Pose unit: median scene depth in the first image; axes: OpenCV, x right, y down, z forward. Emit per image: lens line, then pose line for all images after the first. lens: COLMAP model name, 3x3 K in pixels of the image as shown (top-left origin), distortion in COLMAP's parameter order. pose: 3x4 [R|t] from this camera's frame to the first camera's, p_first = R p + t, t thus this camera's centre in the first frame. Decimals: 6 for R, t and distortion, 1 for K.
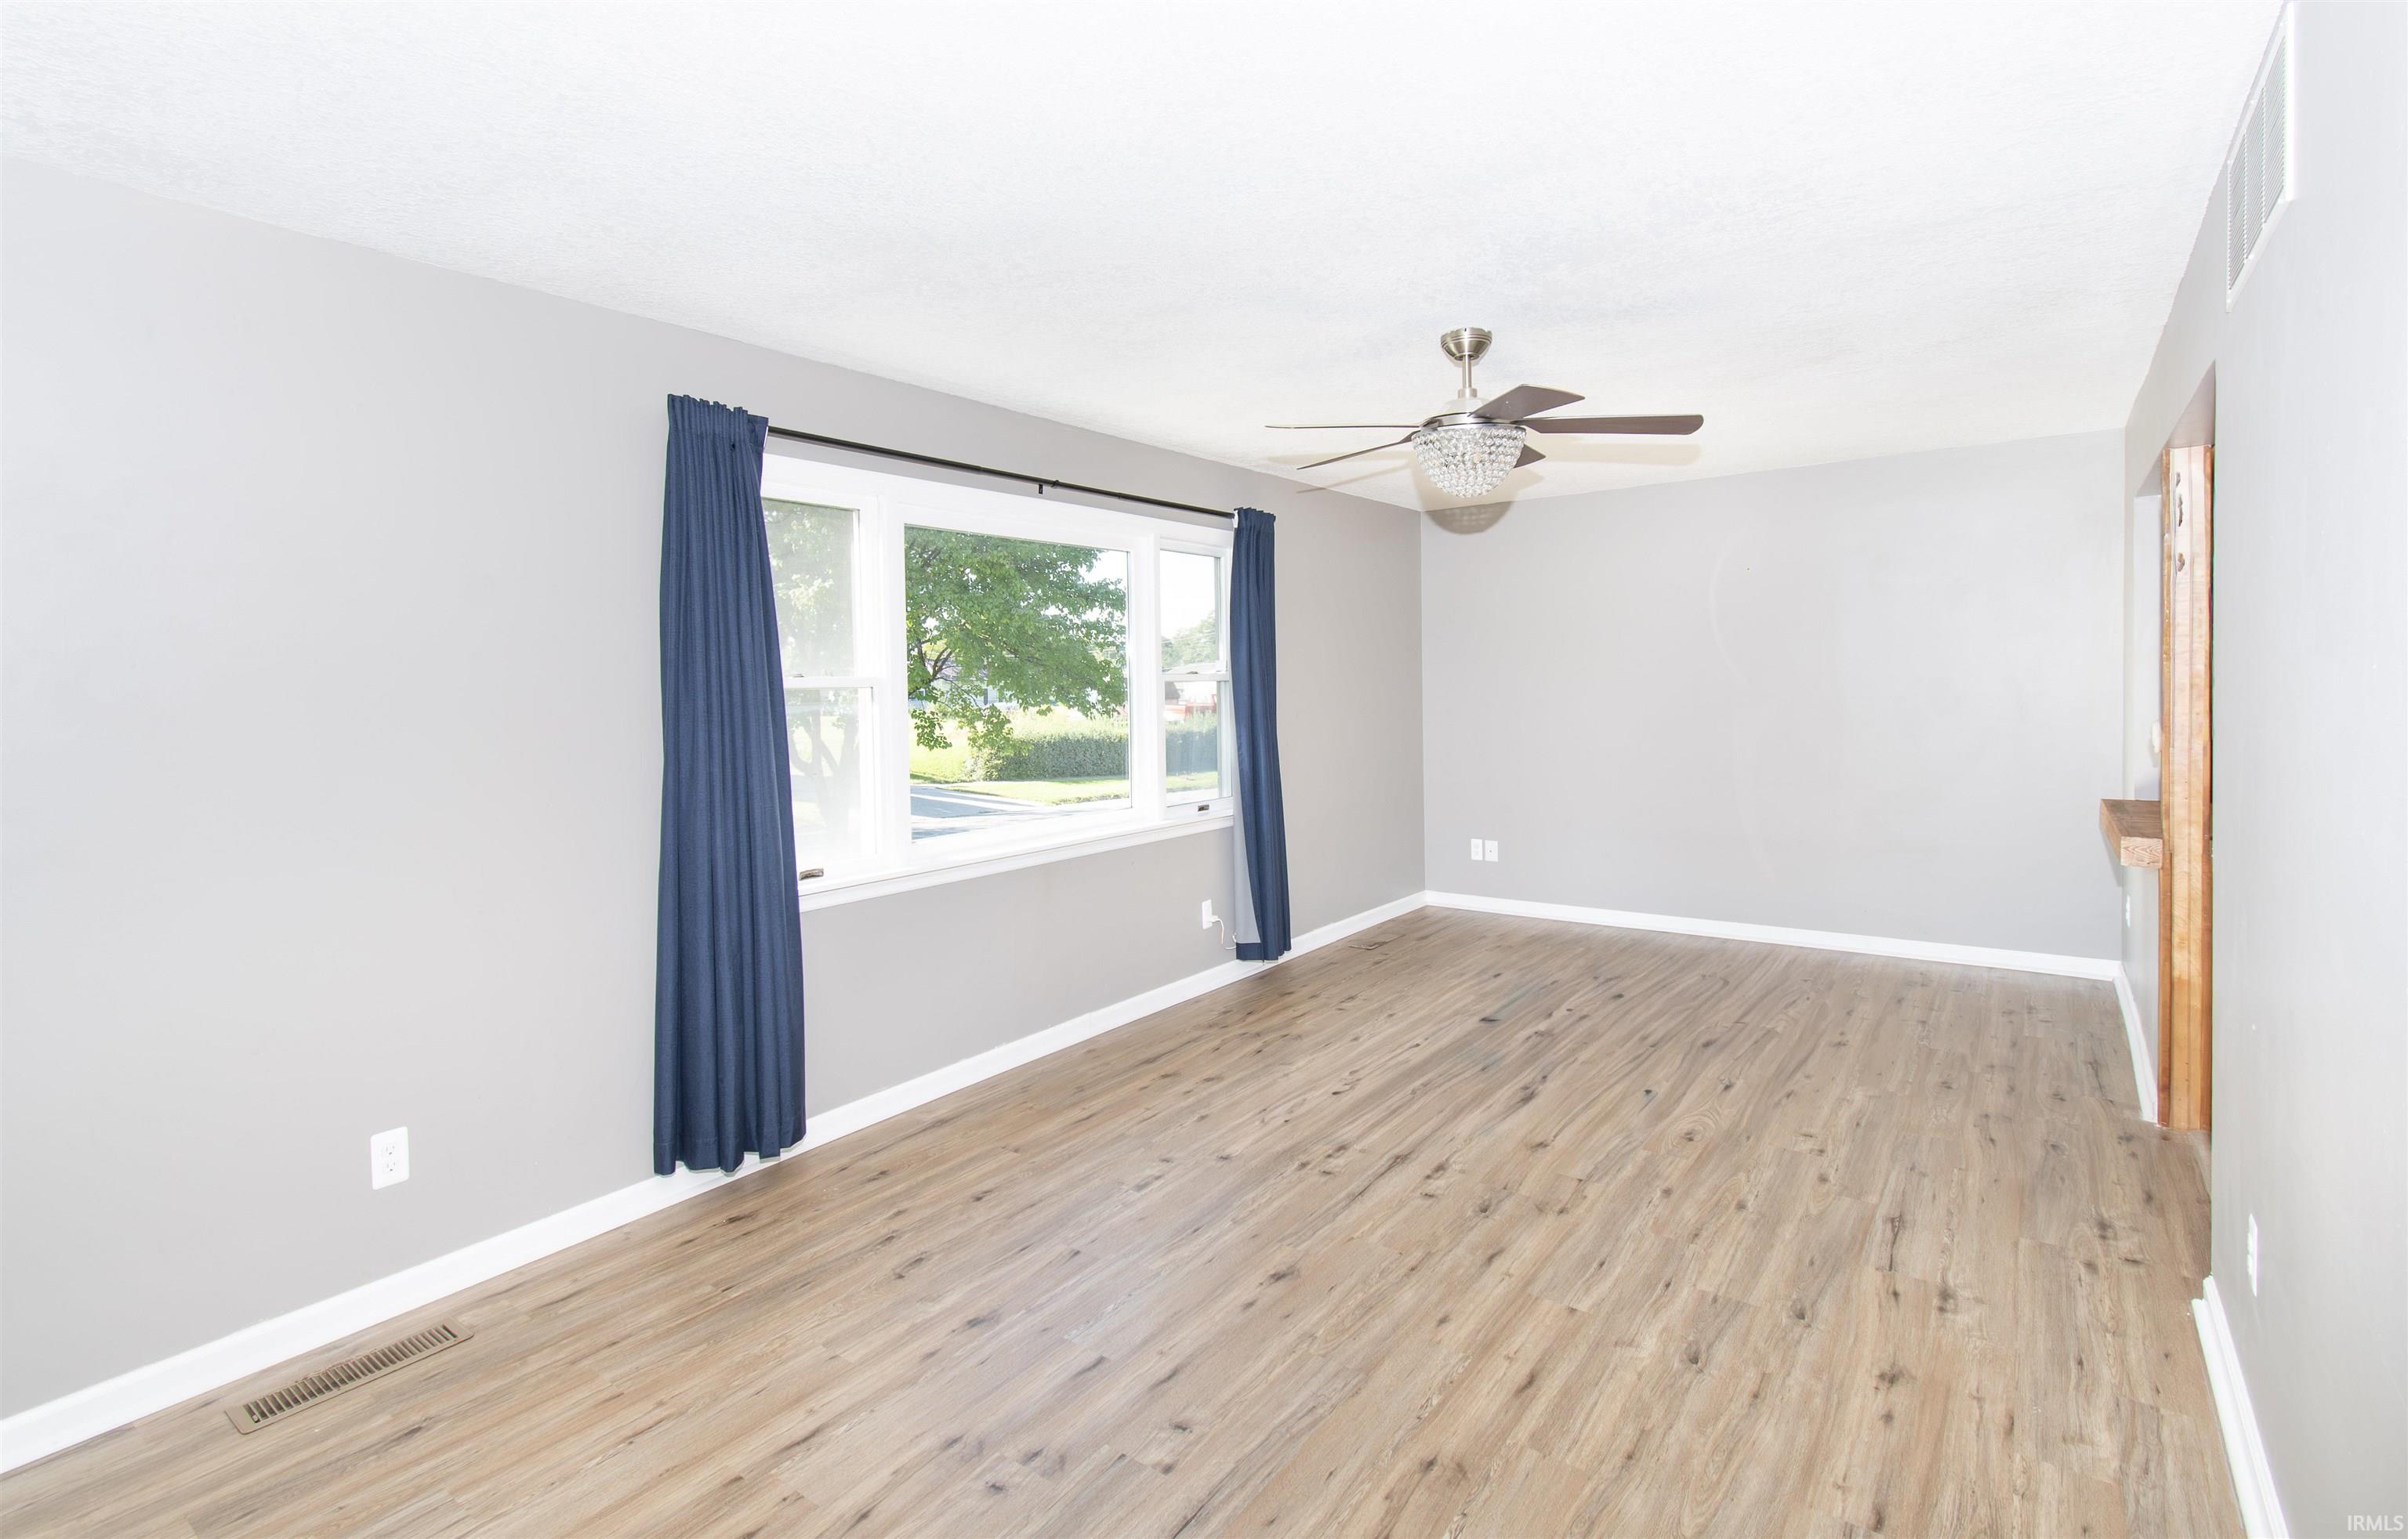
lens RADIAL K [[1099.6, 0, 1243.5], [0, 1099.6, 717.0], [0, 0, 1]] dist [0.007990, -0.003561]
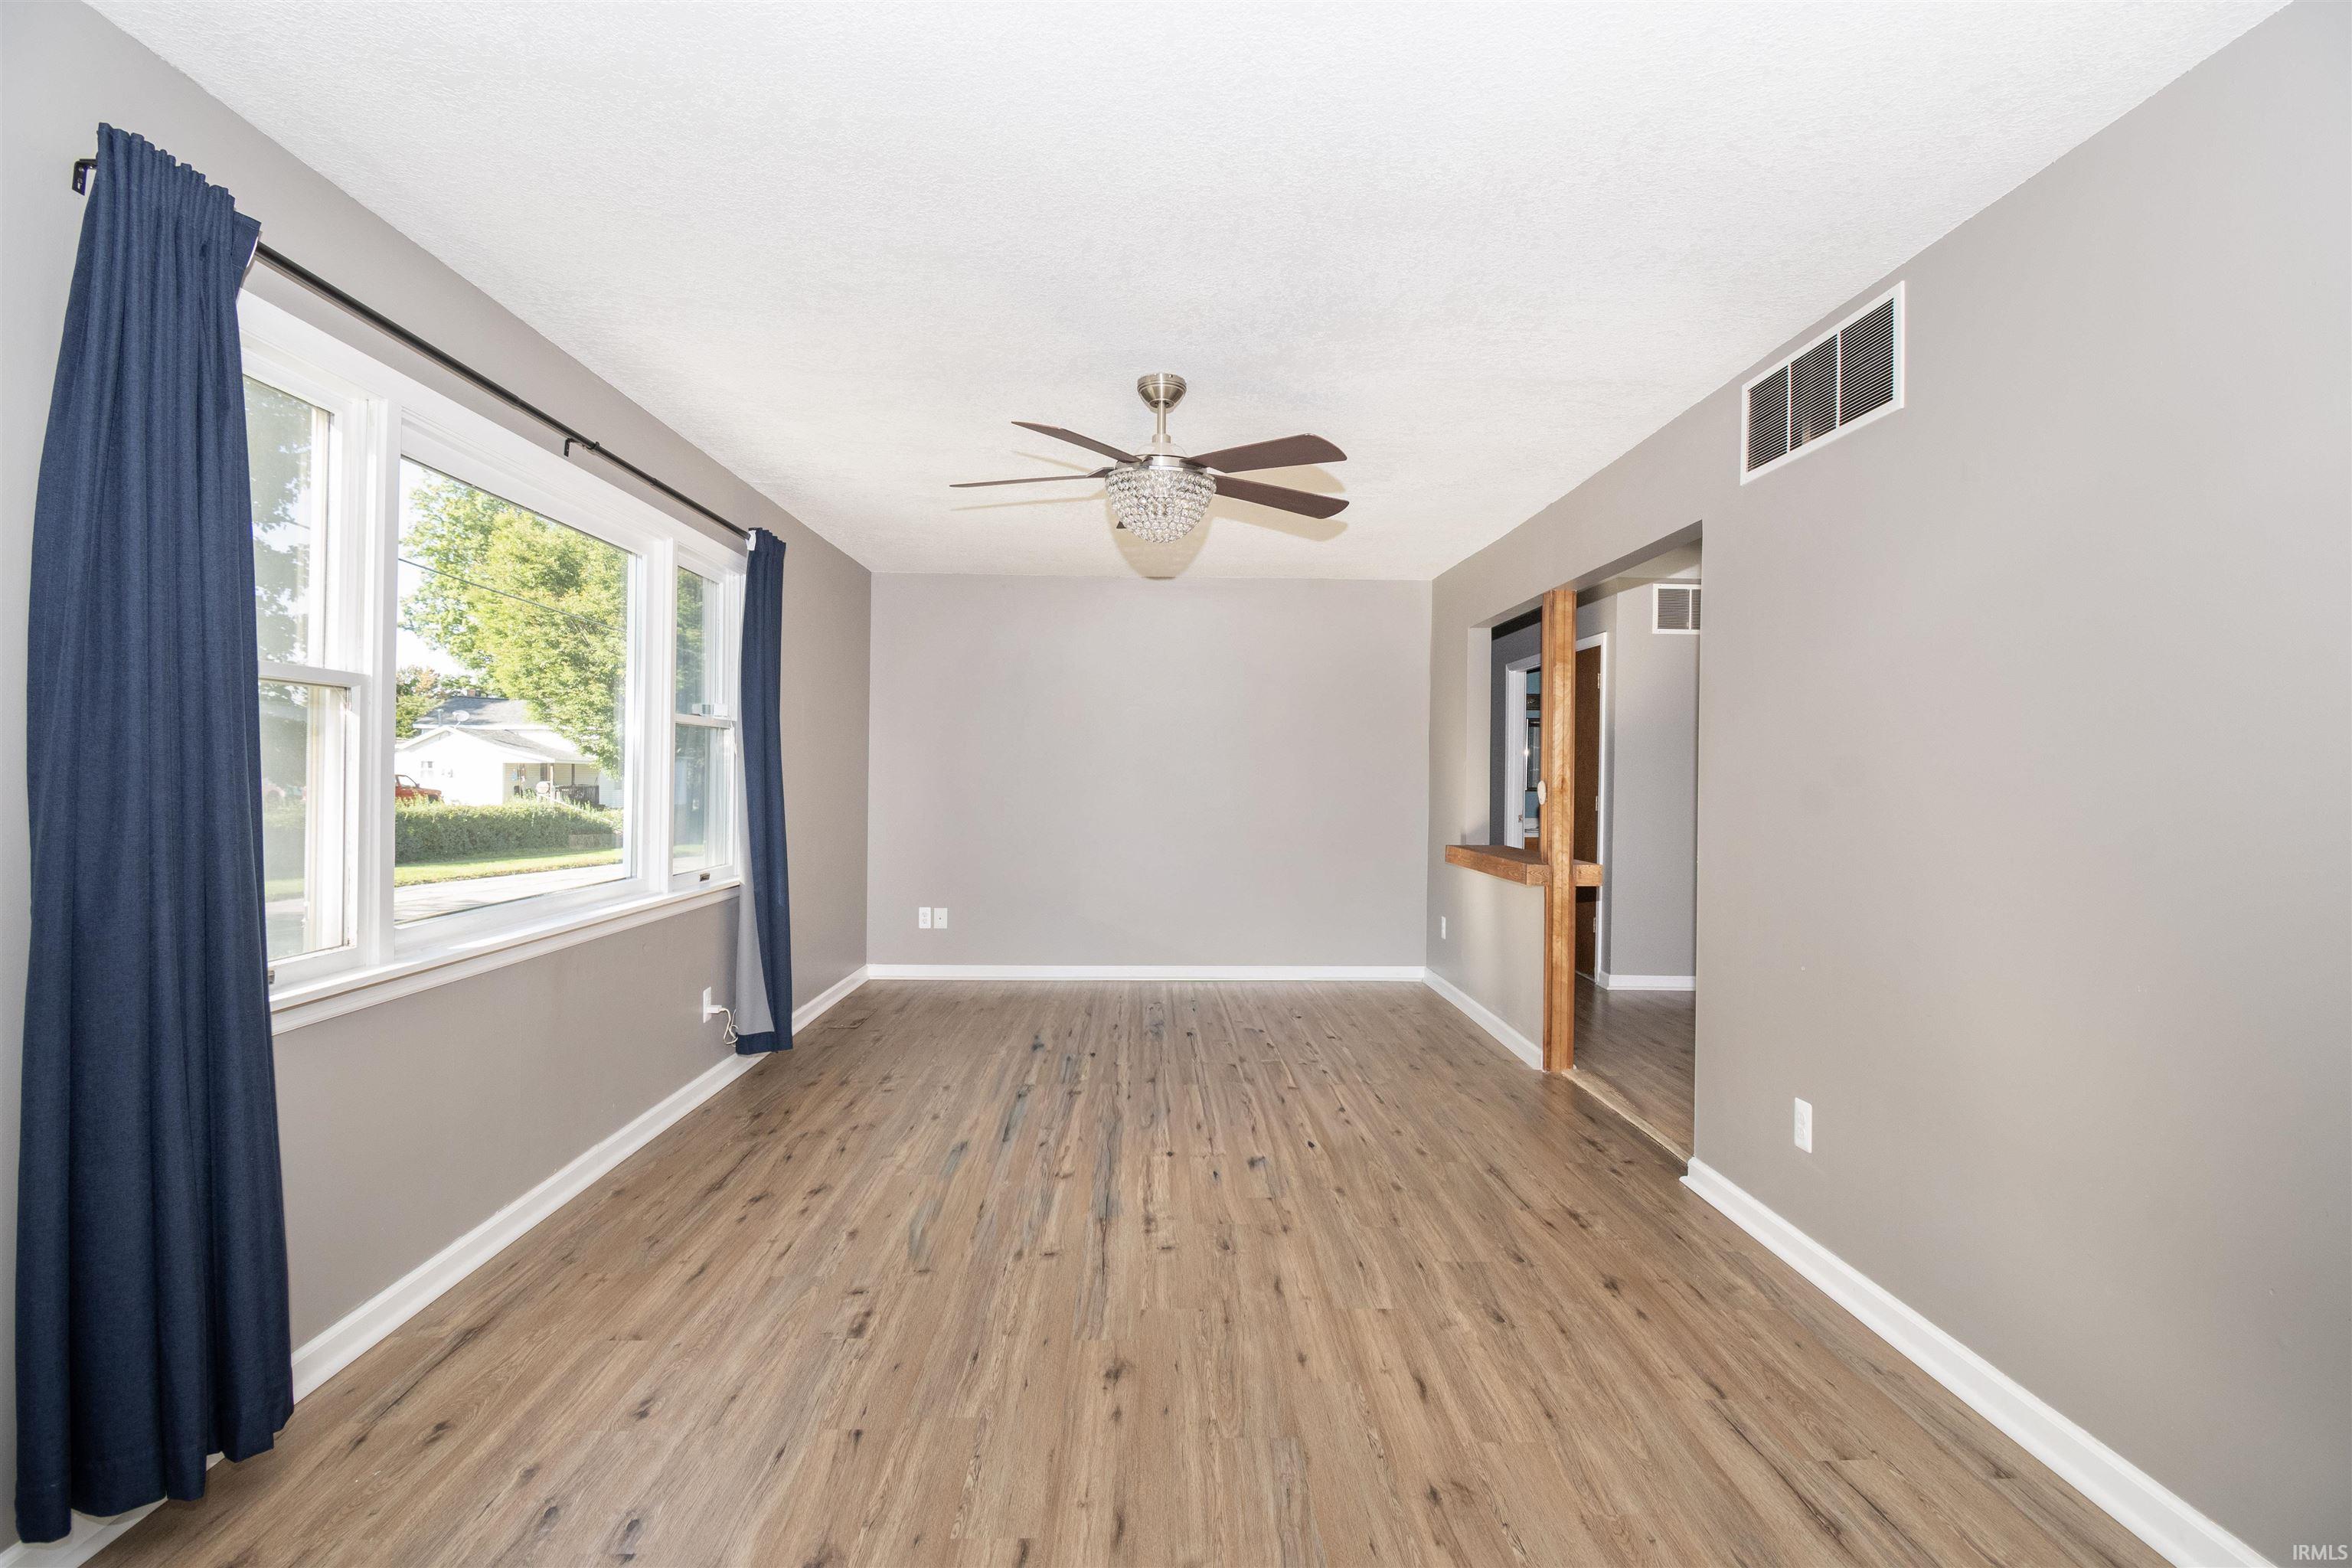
lens RADIAL K [[1035.2, 0, 1178.3], [0, 1035.2, 769.8], [0, 0, 1]] dist [0.001145, -0.001908]
pose [[0.796322, 0.028902, 0.604182, -0.377187], [-0.006439, 0.999206, -0.039312, 0.050028], [-0.604839, 0.027415, 0.795876, 0.255532]]
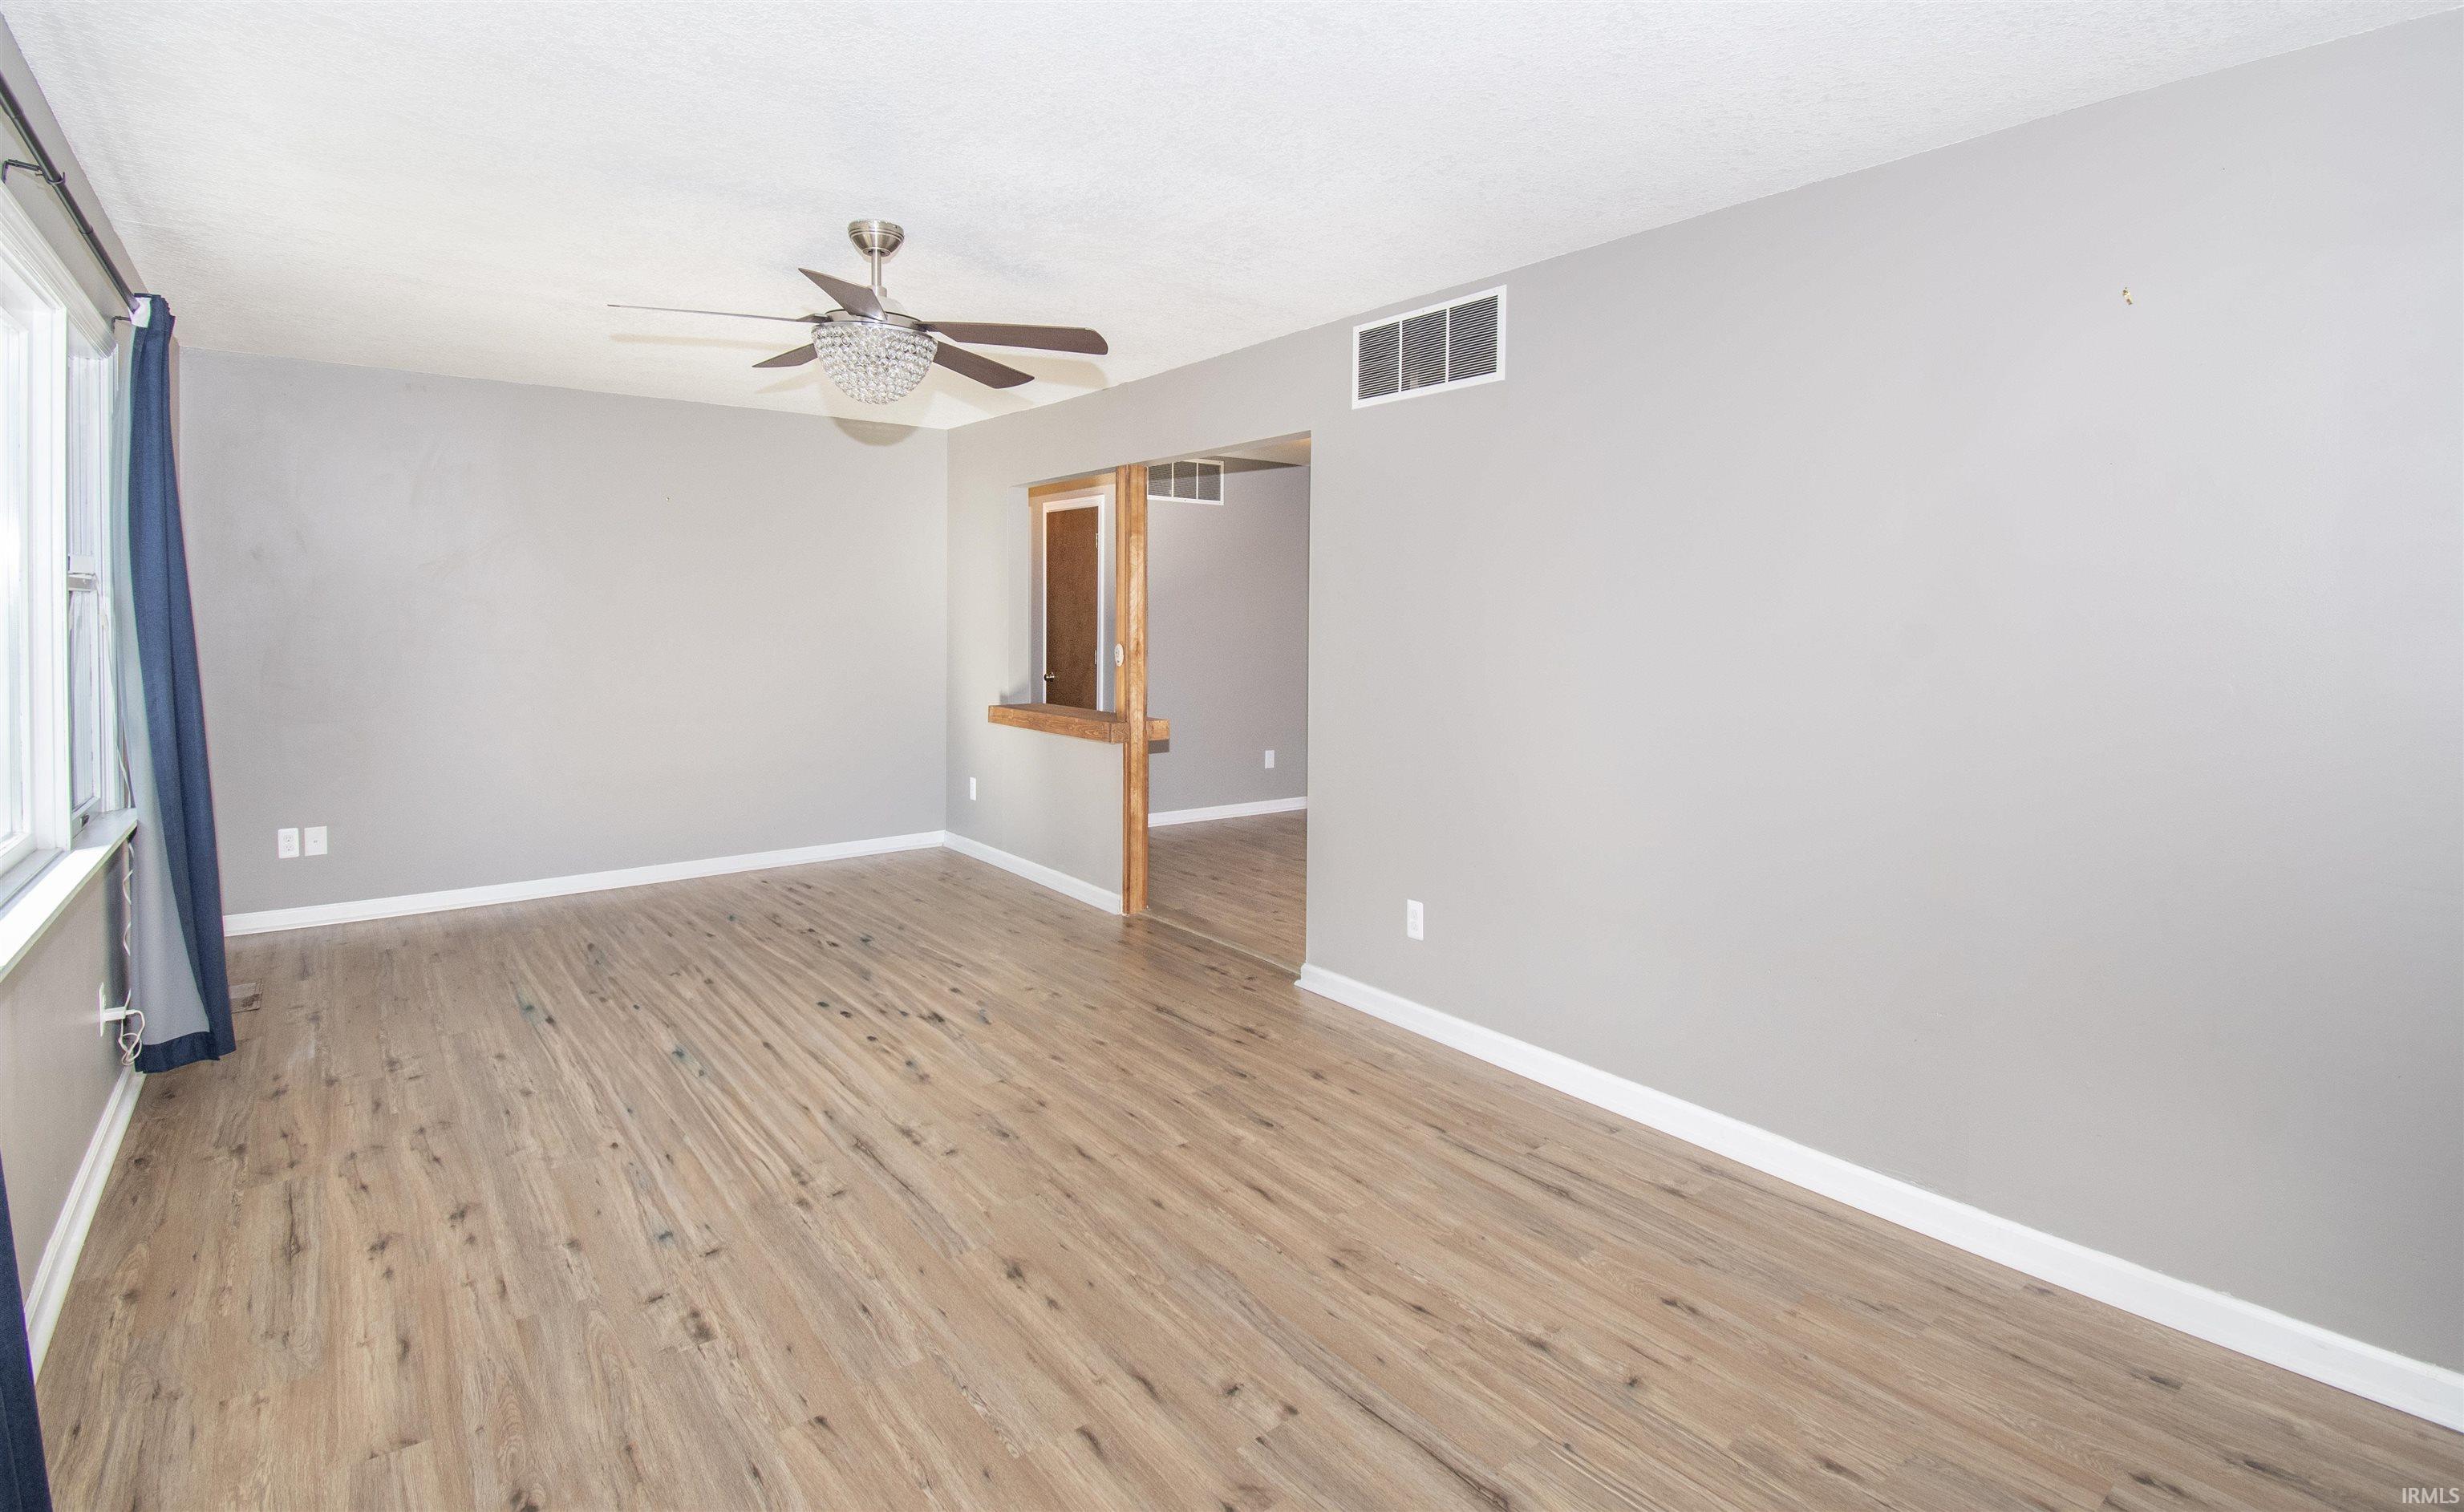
lens RADIAL K [[1136.3, 0, 1177.4], [0, 1136.3, 626.1], [0, 0, 1]] dist [0.012981, -0.014370]
pose [[0.306046, 0.011470, 0.951948, -0.683099], [0.017878, 0.999682, -0.017793, 0.010245], [-0.951849, 0.022465, 0.305743, 0.504322]]
